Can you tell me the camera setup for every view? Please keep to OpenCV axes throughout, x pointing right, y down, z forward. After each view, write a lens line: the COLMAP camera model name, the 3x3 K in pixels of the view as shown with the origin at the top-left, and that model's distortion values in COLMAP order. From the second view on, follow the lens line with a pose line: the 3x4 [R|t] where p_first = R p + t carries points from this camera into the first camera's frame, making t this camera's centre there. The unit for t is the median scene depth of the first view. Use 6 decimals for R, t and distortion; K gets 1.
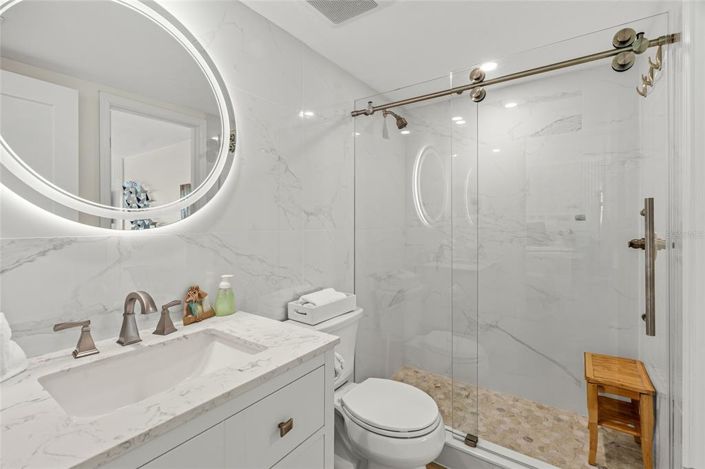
lens RADIAL K [[322.0, 0, 351.5], [0, 322.0, 220.8], [0, 0, 1]] dist [-0.002490, 0.000761]
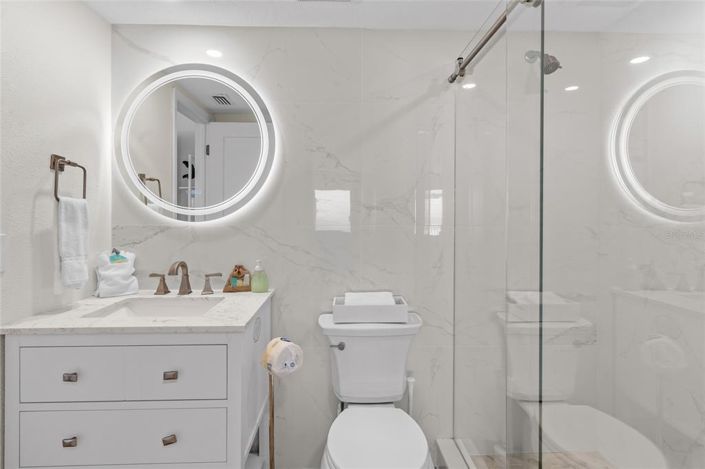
lens RADIAL K [[347.3, 0, 348.1], [0, 347.3, 218.3], [0, 0, 1]] dist [-0.000753, -0.000113]
pose [[0.605501, 0.007127, -0.795813, 0.916470], [0.000926, 0.999953, 0.009660, -0.003261], [0.795844, -0.006586, 0.605466, 0.495793]]
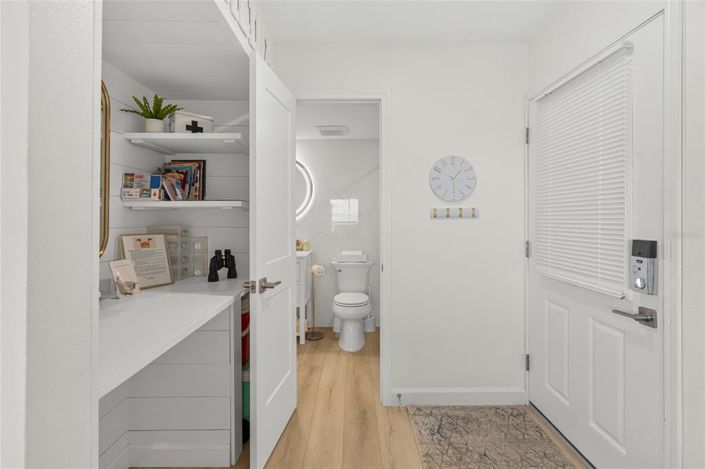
lens RADIAL K [[322.0, 0, 351.5], [0, 322.0, 220.8], [0, 0, 1]] dist [-0.002490, 0.000761]
pose [[0.579912, 0.004015, -0.814669, 2.385789], [0.003497, 0.999966, 0.007417, -0.005121], [0.814671, -0.007150, 0.579879, -0.398766]]
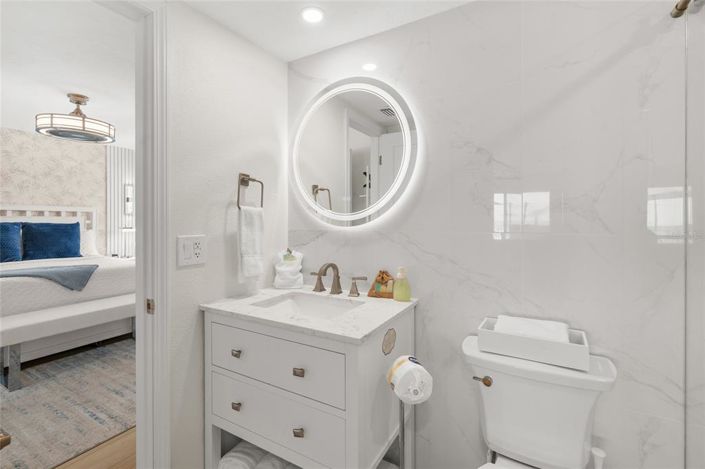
lens RADIAL K [[322.0, 0, 351.5], [0, 322.0, 220.8], [0, 0, 1]] dist [-0.002490, 0.000761]
pose [[0.090708, 0.003354, -0.995872, 0.810166], [0.004290, 0.999984, 0.003758, -0.006436], [0.995868, -0.004613, 0.090692, 0.753887]]
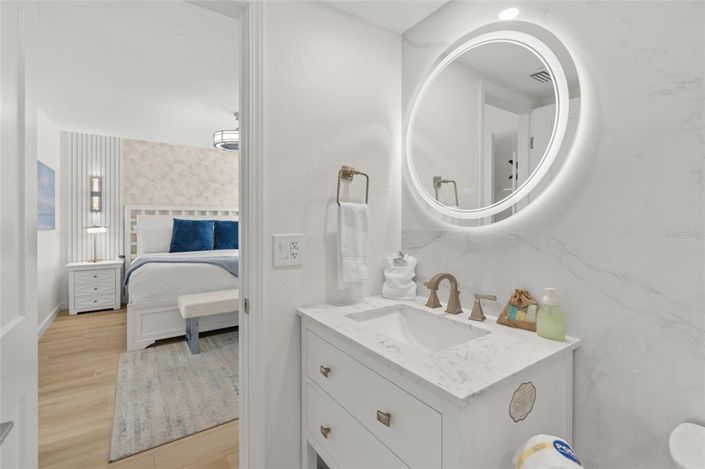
lens RADIAL K [[322.0, 0, 351.5], [0, 322.0, 220.8], [0, 0, 1]] dist [-0.002490, 0.000761]
pose [[-0.349127, 0.005697, -0.937058, 0.553104], [0.001988, 0.999984, 0.005339, -0.002750], [0.937073, 0.000001, -0.349133, 0.865776]]
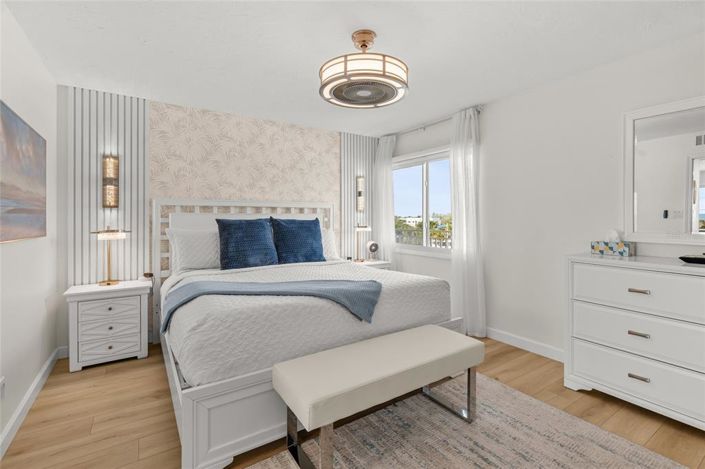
lens RADIAL K [[325.6, 0, 351.9], [0, 325.6, 217.5], [0, 0, 1]] dist [0.000367, 0.000503]
pose [[-0.363321, -0.001187, -0.931663, -0.281423], [0.006838, 0.999969, -0.003940, 0.001297], [0.931639, -0.007803, -0.363302, -0.631525]]
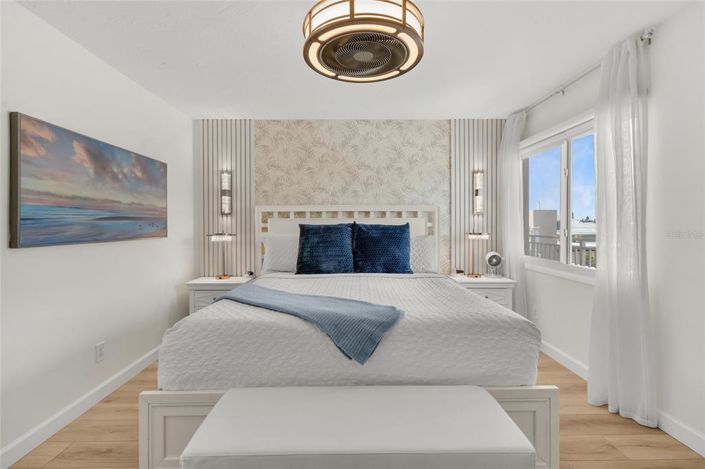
lens RADIAL K [[321.6, 0, 351.6], [0, 321.6, 225.5], [0, 0, 1]] dist [0.000087, 0.000276]
pose [[-0.807560, 0.007647, -0.589735, -1.164049], [0.007541, 0.999968, 0.002640, 0.003704], [0.589737, -0.002315, -0.807592, -0.165766]]
